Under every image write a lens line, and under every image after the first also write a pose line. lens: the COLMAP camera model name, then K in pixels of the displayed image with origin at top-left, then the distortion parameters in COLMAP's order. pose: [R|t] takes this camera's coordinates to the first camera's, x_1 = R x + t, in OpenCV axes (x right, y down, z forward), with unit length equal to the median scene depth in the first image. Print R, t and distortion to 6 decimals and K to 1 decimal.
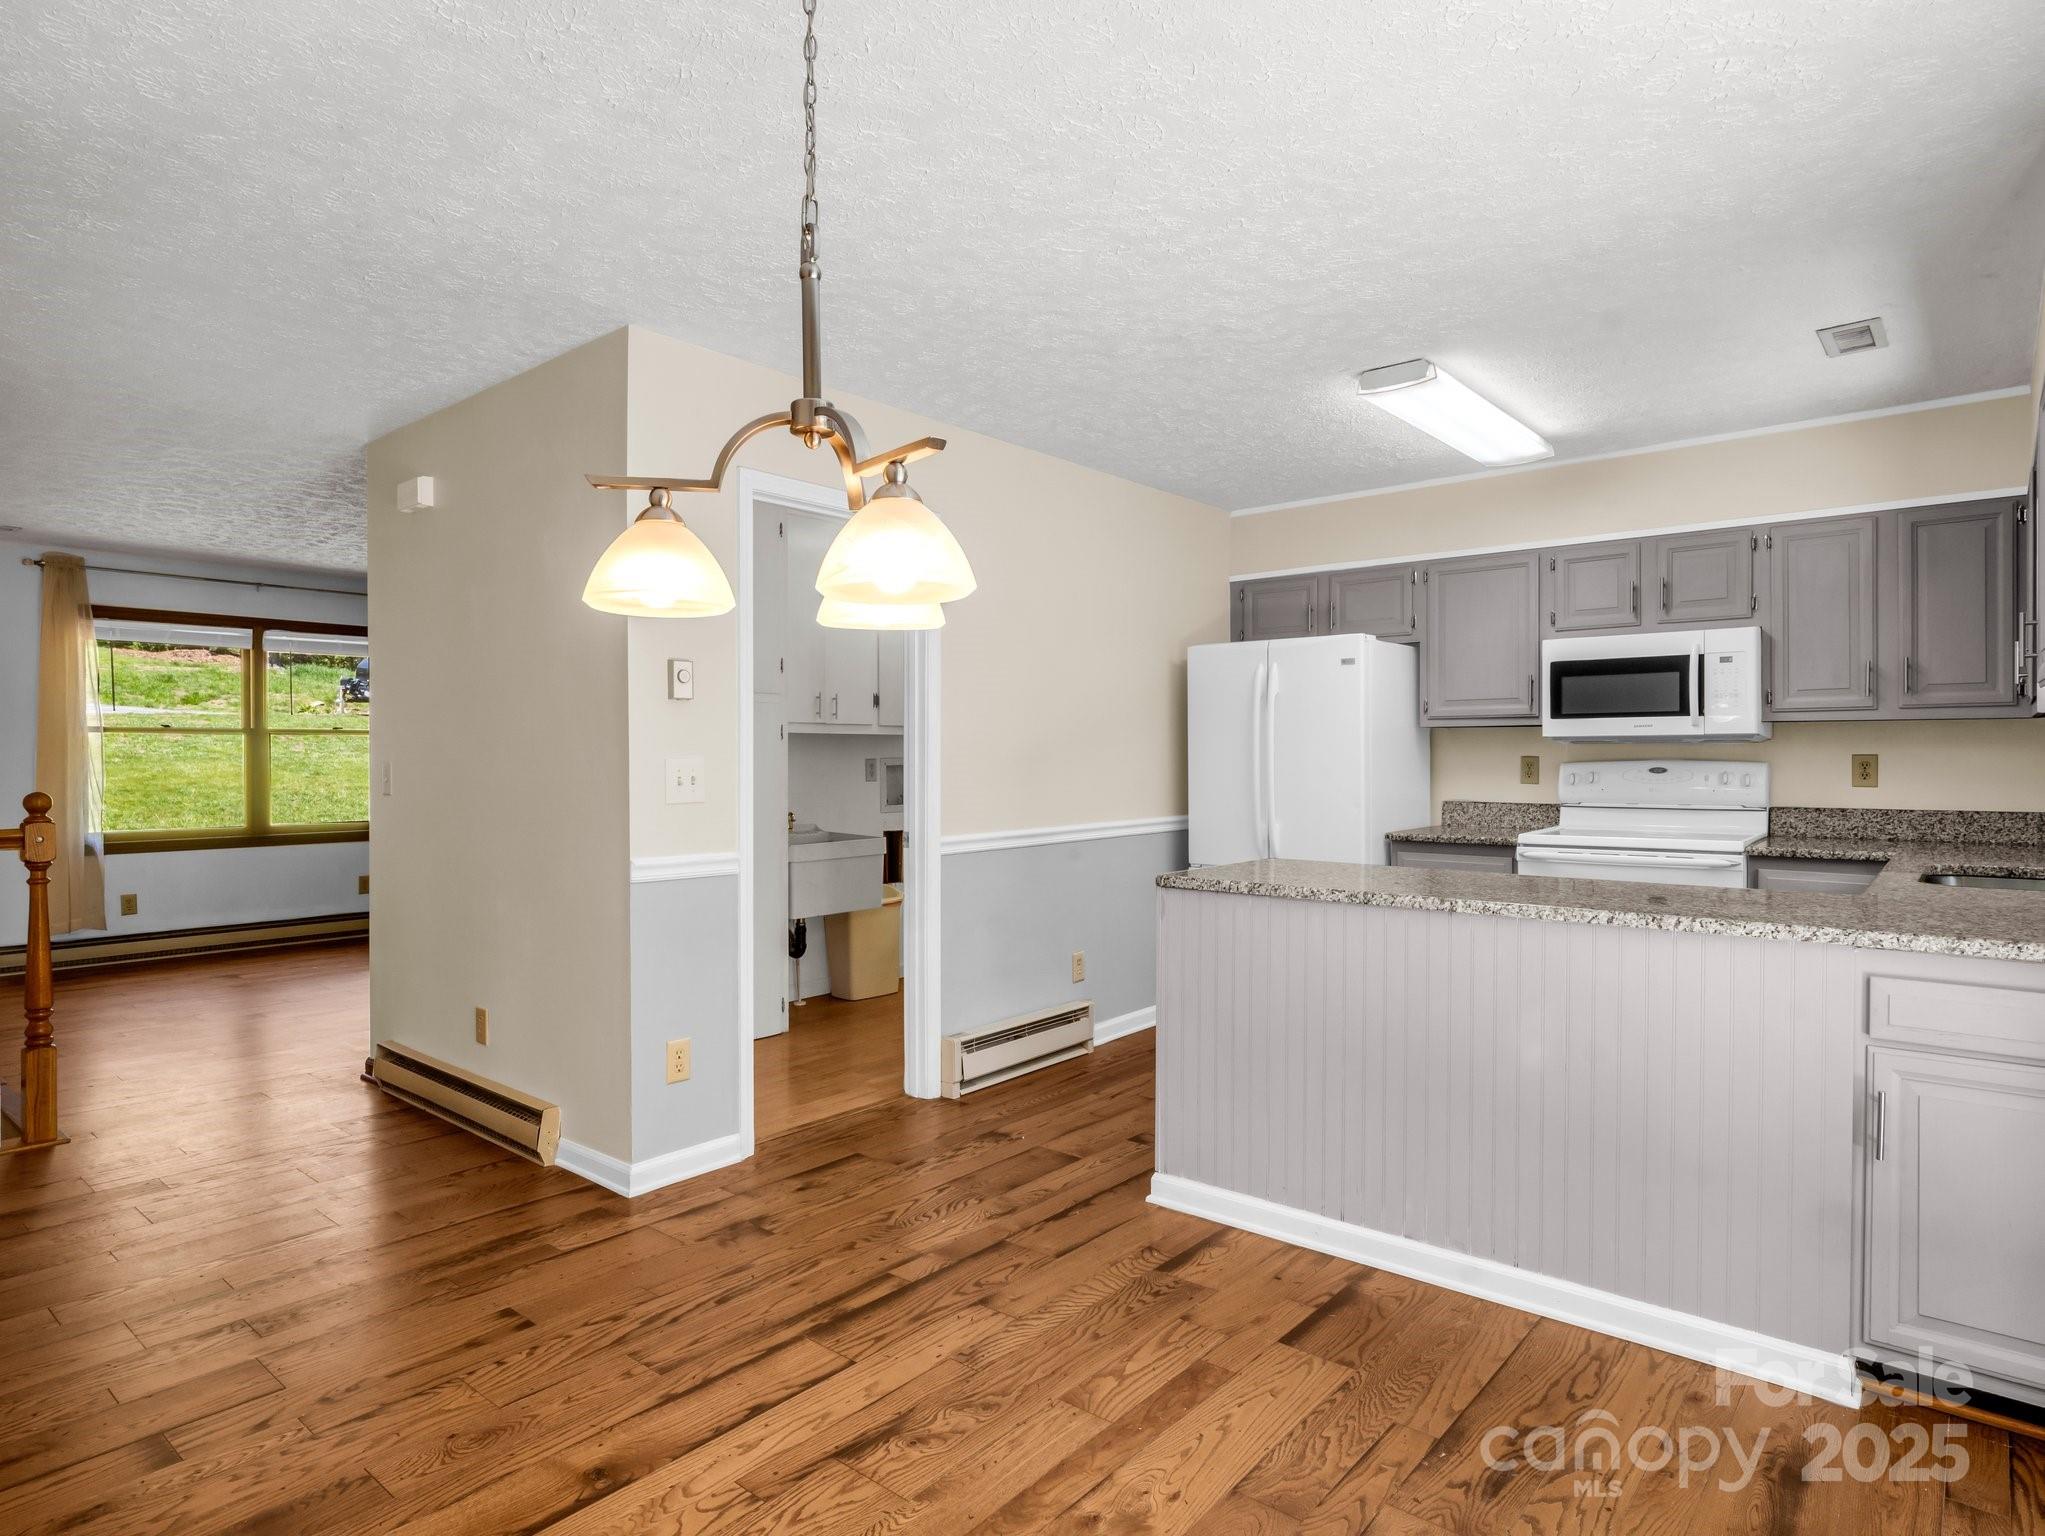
lens RADIAL K [[1162.9, 0, 1005.2], [0, 1162.9, 763.1], [0, 0, 1]] dist [-0.006910, -0.001528]
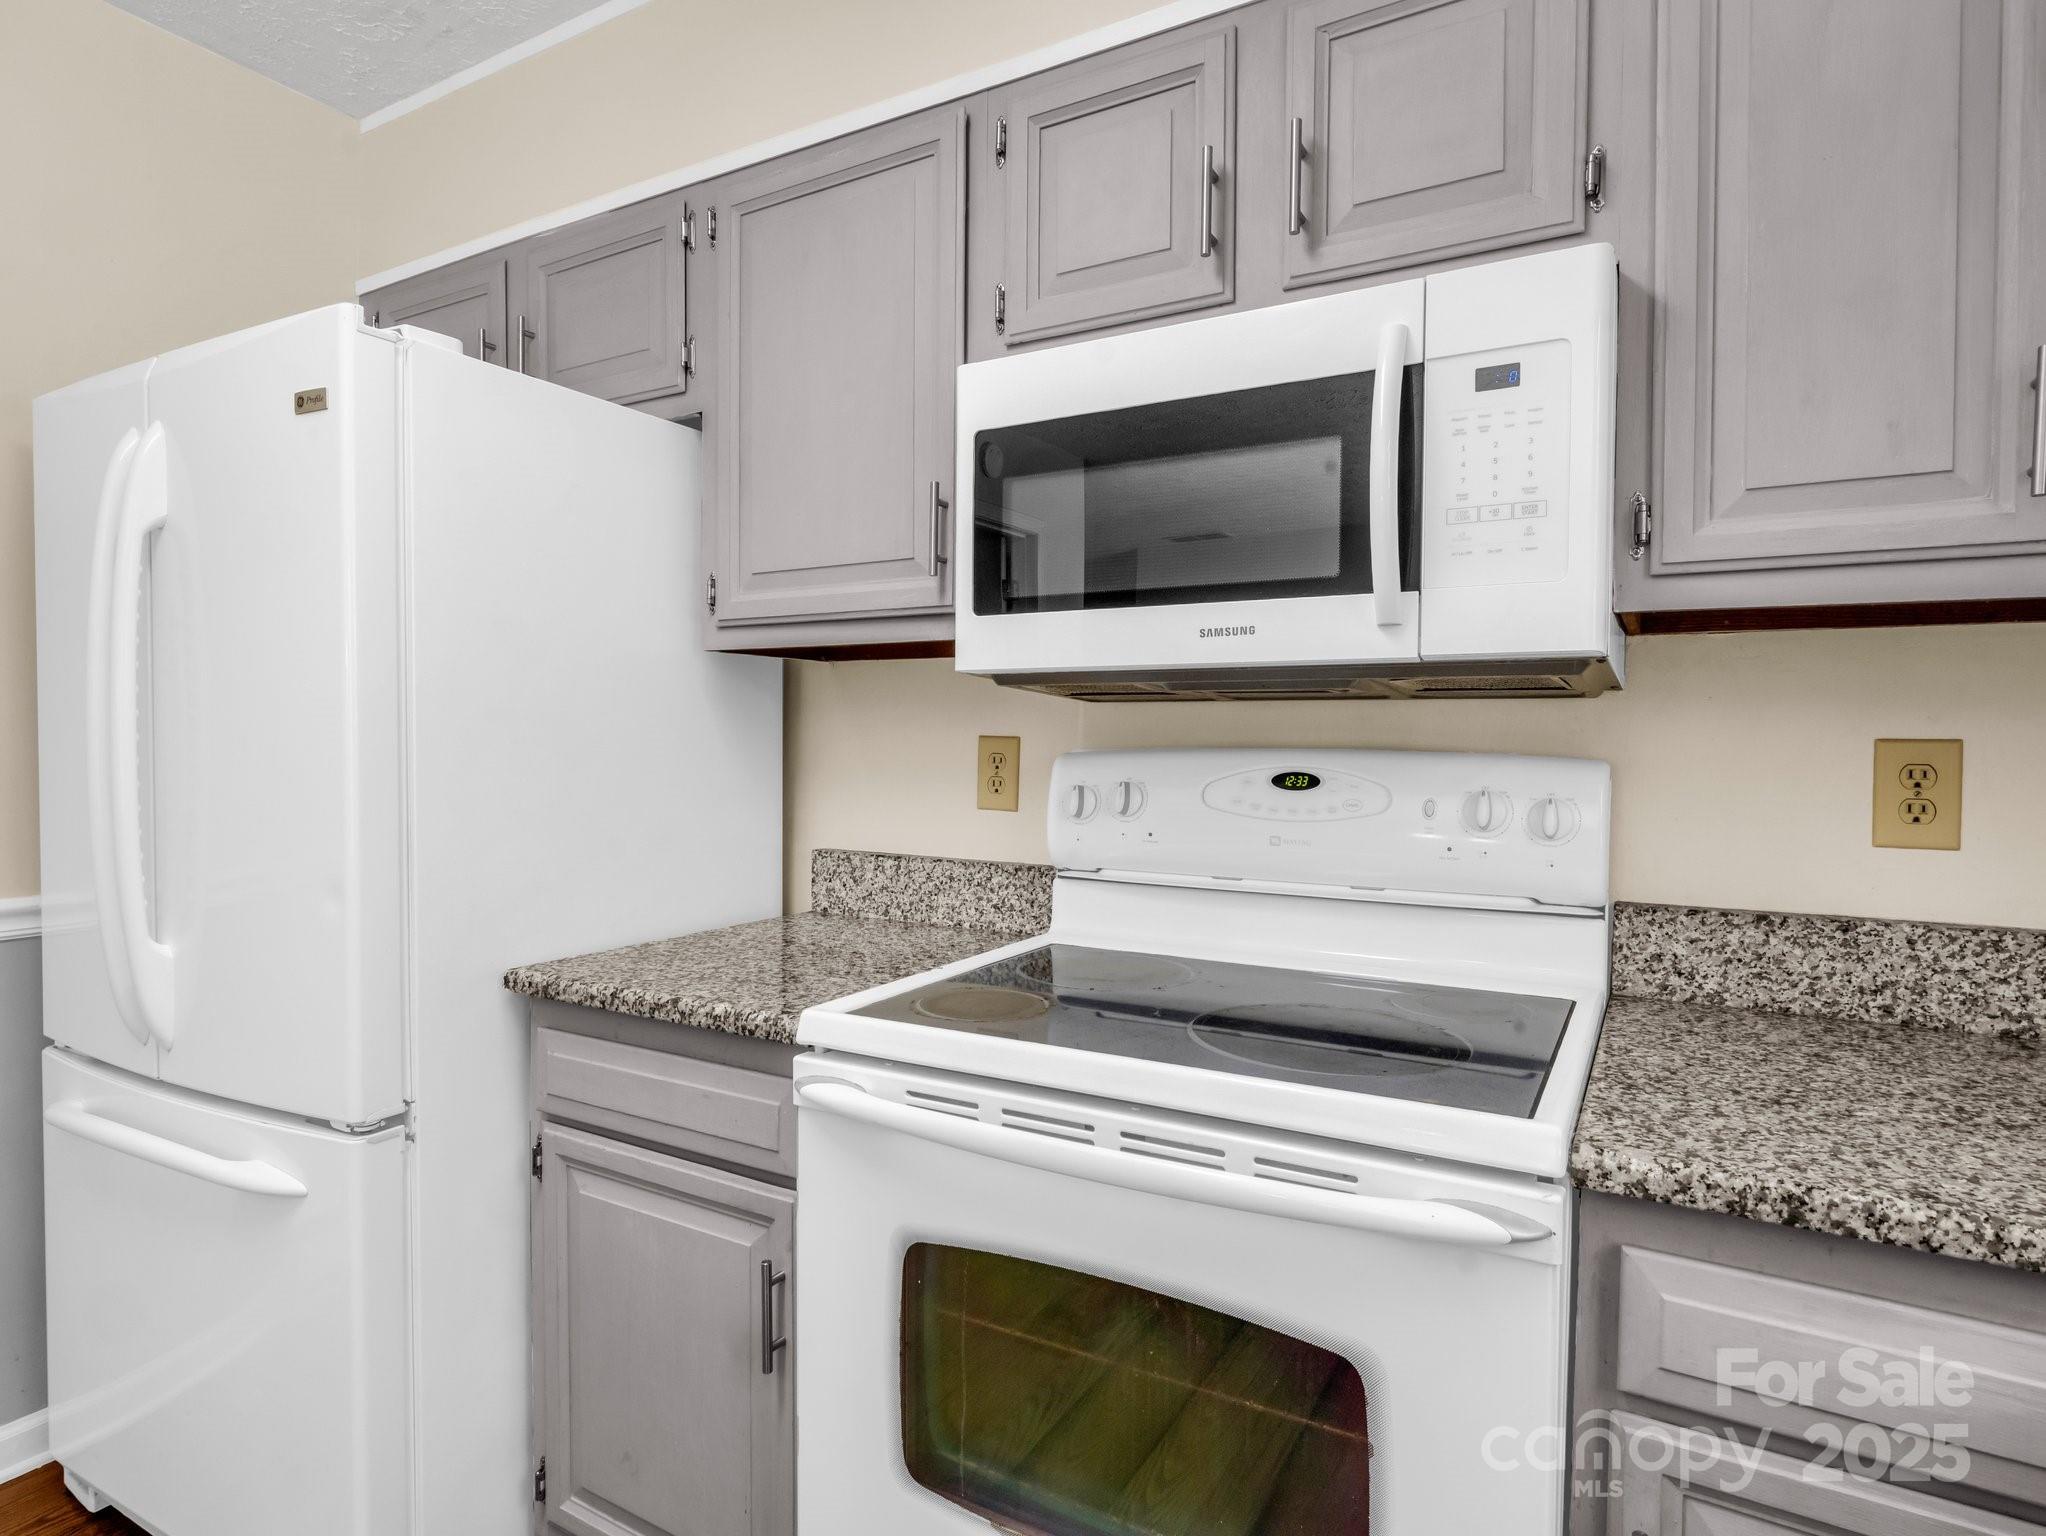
lens RADIAL K [[1146.2, 0, 1011.0], [0, 1146.2, 763.9], [0, 0, 1]] dist [0.005177, -0.008176]
pose [[0.984471, 0.009287, 0.175300, 0.492562], [-0.011604, 0.999858, 0.012196, -0.001823], [-0.175162, -0.014041, 0.984439, 0.801396]]
